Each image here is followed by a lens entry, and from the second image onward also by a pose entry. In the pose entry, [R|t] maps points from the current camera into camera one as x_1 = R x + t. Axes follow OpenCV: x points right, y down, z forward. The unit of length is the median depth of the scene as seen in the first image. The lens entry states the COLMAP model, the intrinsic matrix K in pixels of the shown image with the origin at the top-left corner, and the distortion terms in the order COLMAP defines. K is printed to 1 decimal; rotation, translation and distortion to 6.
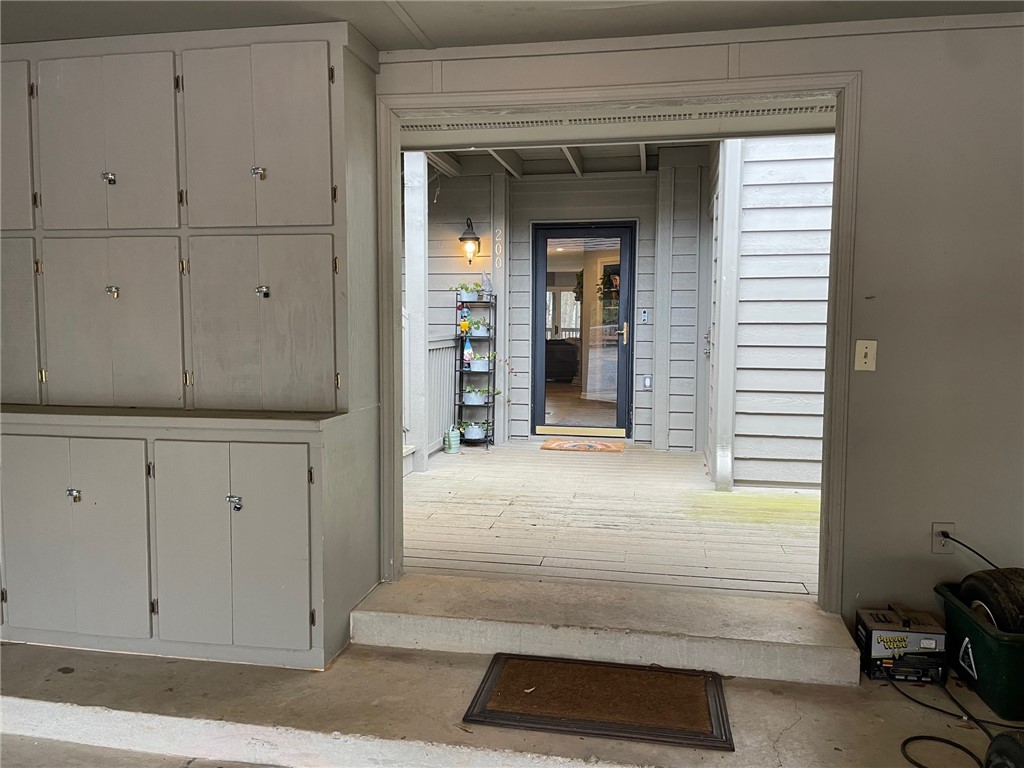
lens RADIAL K [[770.6, 0, 515.7], [0, 770.6, 381.6], [0, 0, 1]] dist [0.041574, -0.001028]
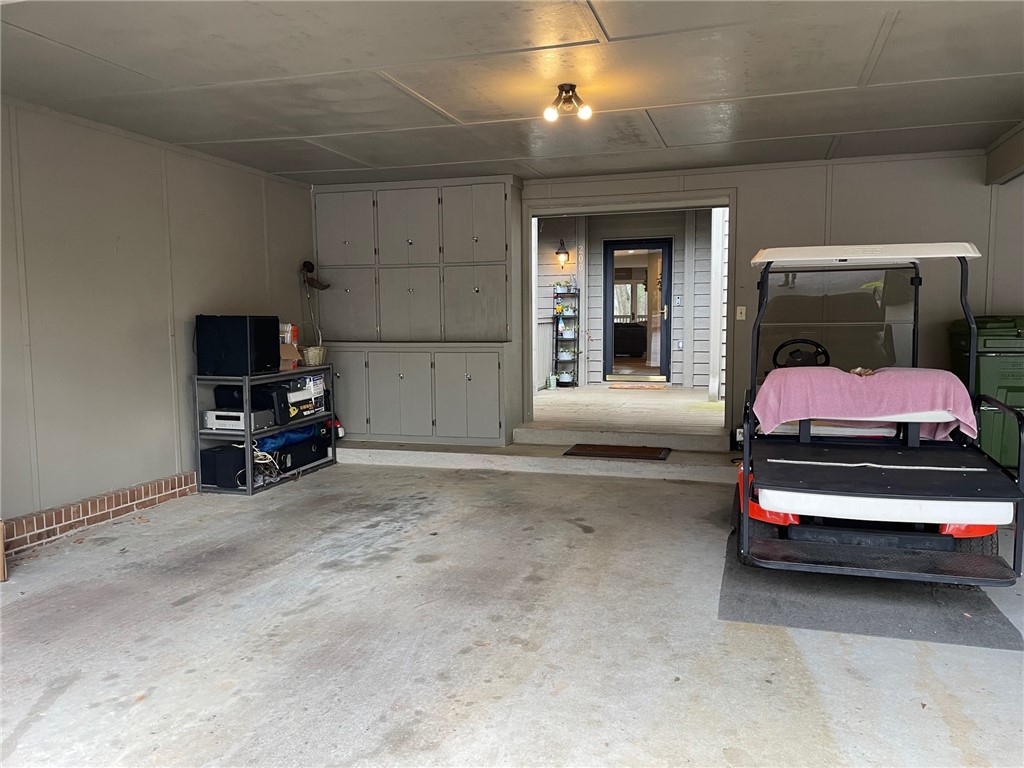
lens RADIAL K [[770.6, 0, 510.3], [0, 770.6, 388.5], [0, 0, 1]] dist [0.041574, -0.001028]
pose [[0.992581, -0.002389, -0.121559, 0.024296], [0.004555, 0.999836, 0.017542, 0.059050], [0.121497, -0.017966, 0.992429, -0.544329]]
